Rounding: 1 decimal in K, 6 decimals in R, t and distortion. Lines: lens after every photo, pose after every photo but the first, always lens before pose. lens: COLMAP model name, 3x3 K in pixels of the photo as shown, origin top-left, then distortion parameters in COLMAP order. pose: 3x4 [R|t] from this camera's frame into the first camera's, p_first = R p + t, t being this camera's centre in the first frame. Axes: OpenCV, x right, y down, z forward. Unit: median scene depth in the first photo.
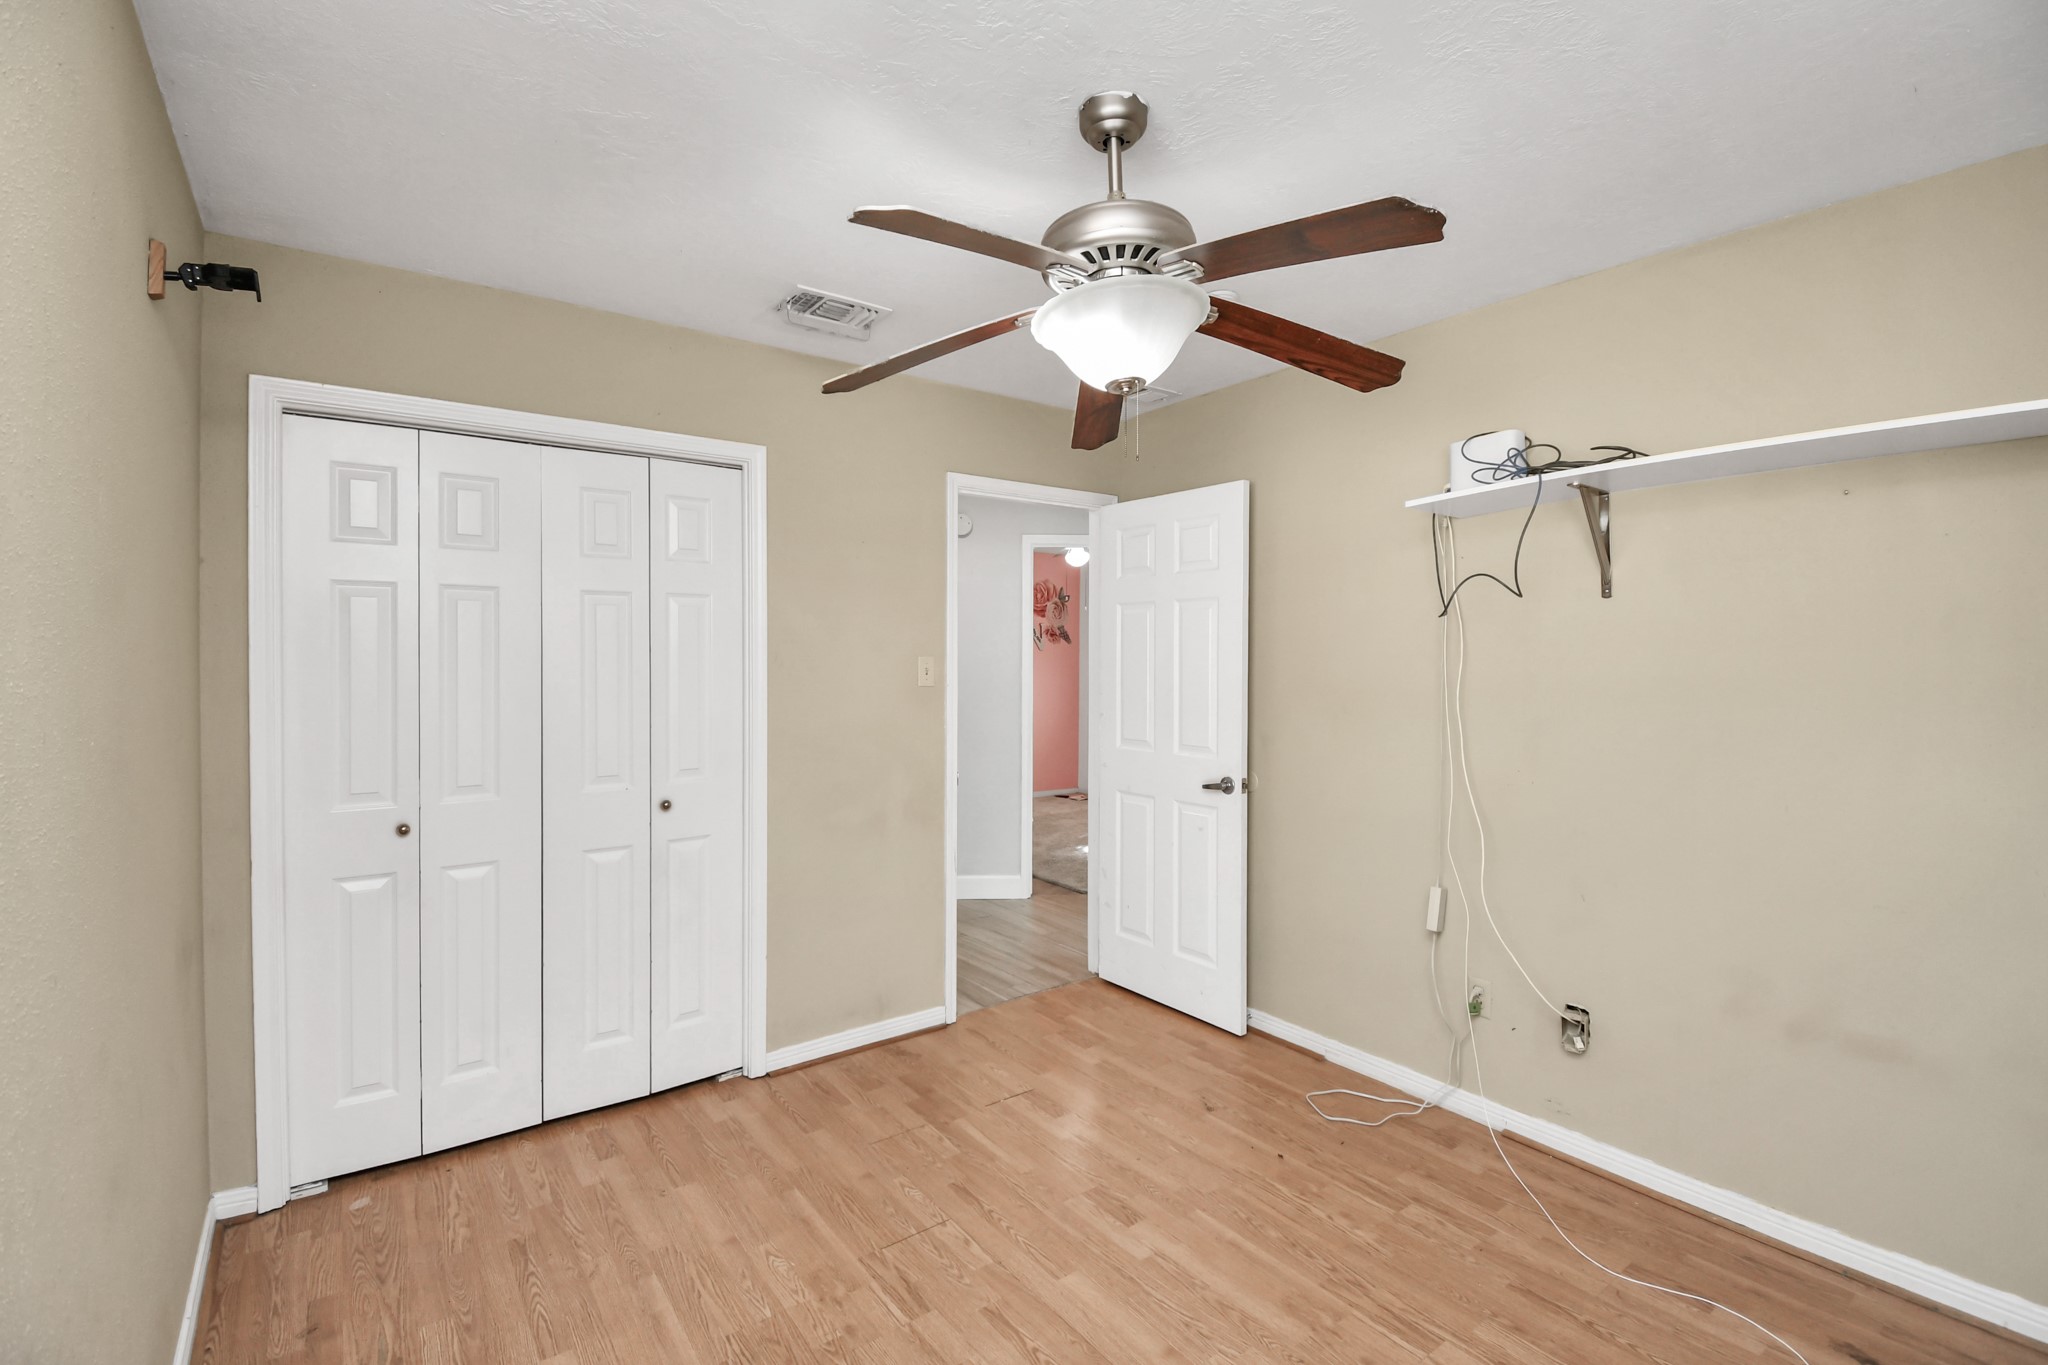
lens RADIAL K [[900.6, 0, 1012.9], [0, 900.6, 682.8], [0, 0, 1]] dist [0.015197, -0.022085]
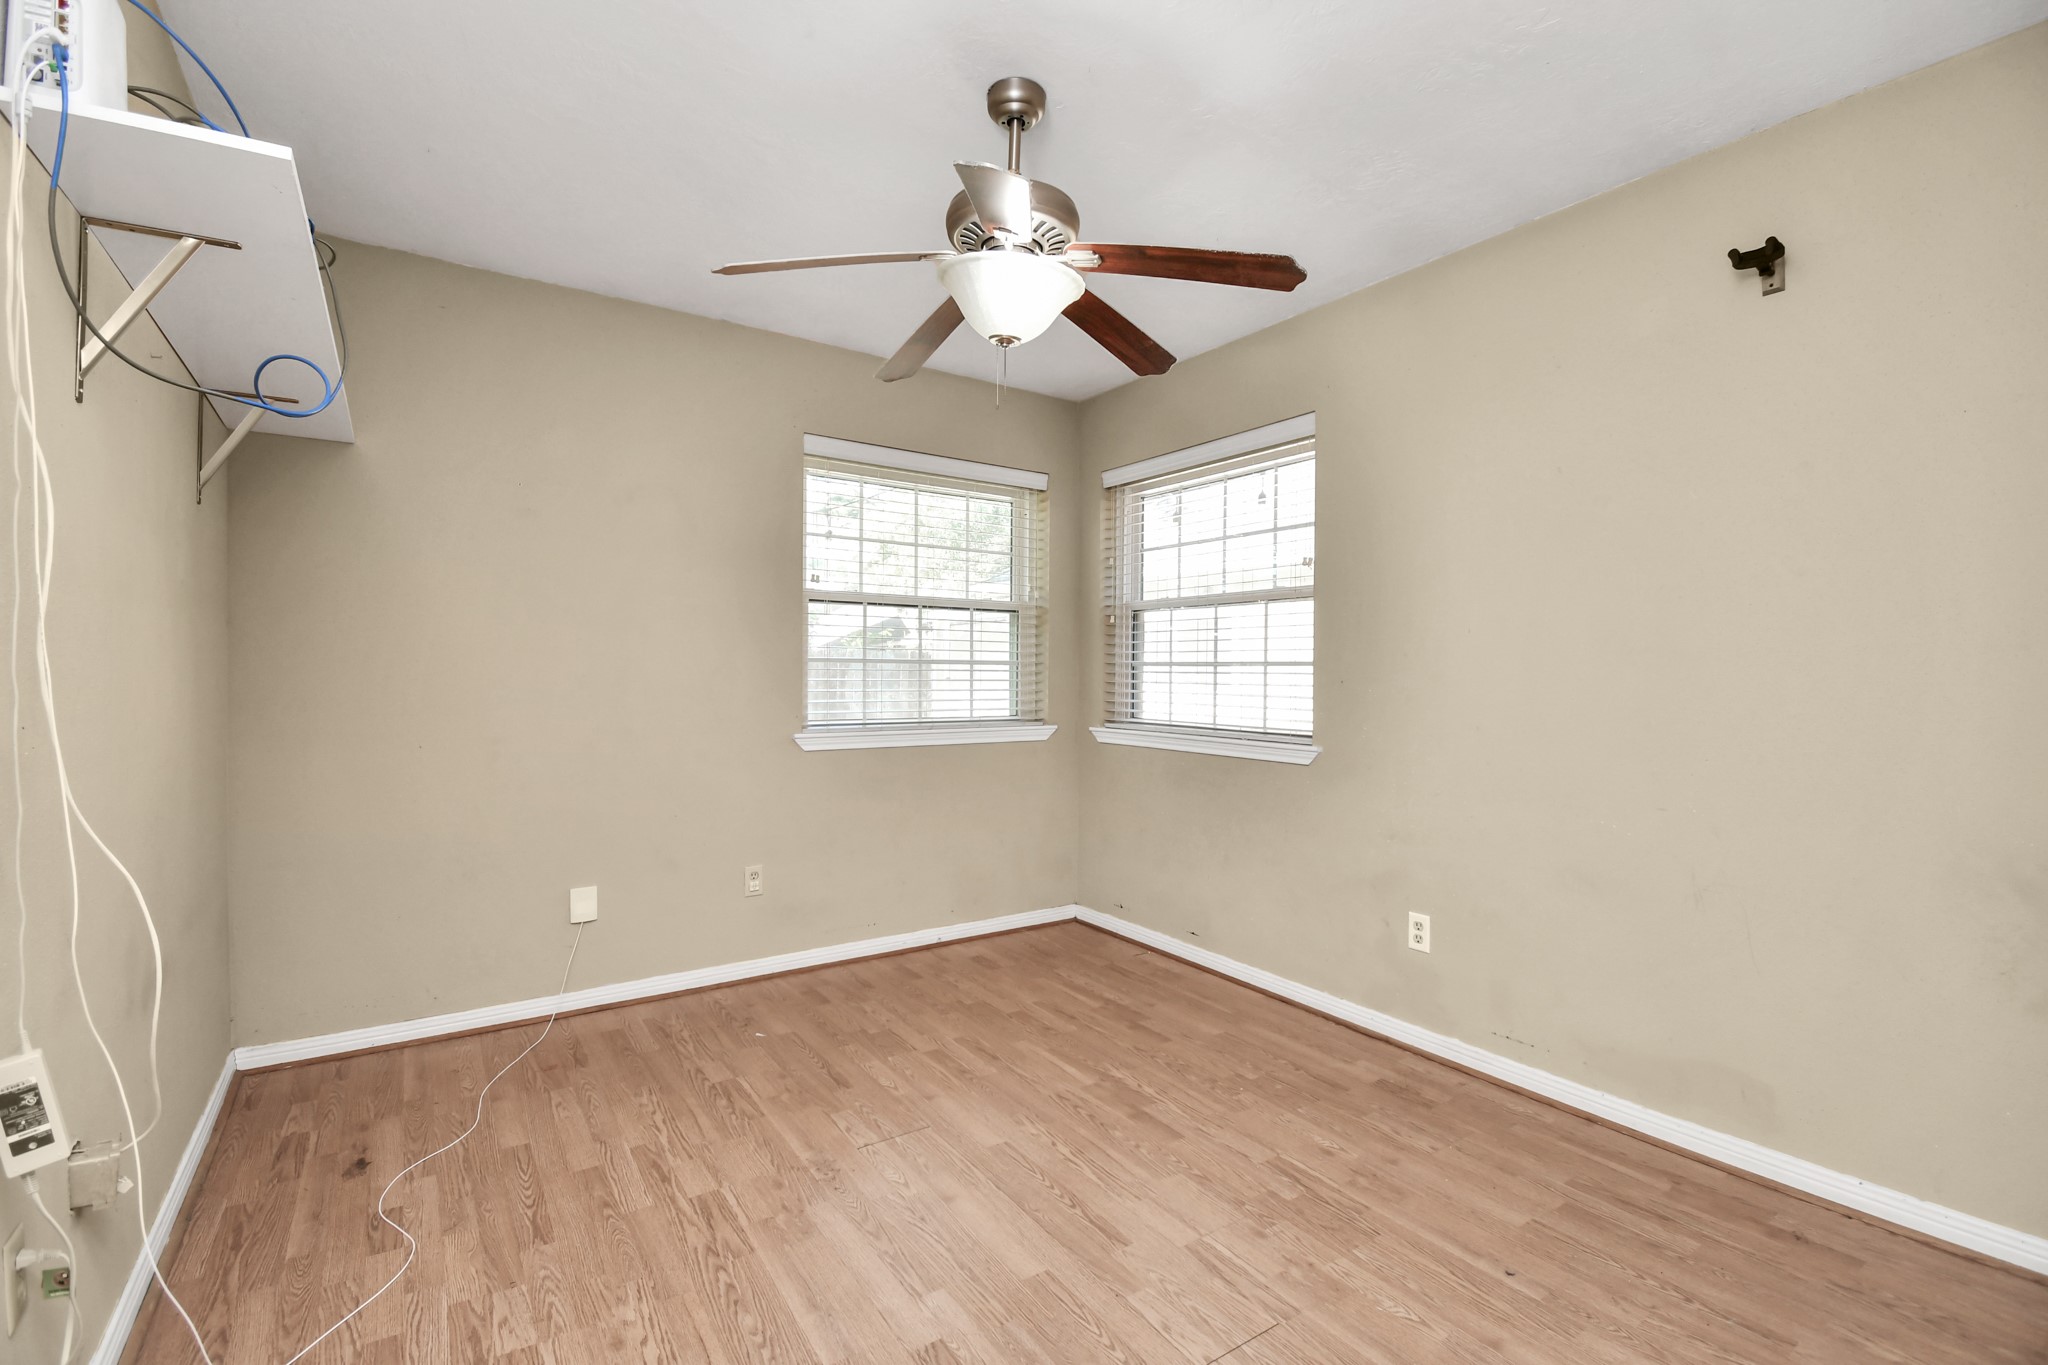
lens RADIAL K [[900.6, 0, 1012.9], [0, 900.6, 682.8], [0, 0, 1]] dist [0.015197, -0.022085]
pose [[-0.999223, -0.008356, 0.038509, 0.053938], [-0.007334, 0.999619, 0.026605, 0.078581], [-0.038717, 0.026302, -0.998904, 1.844568]]
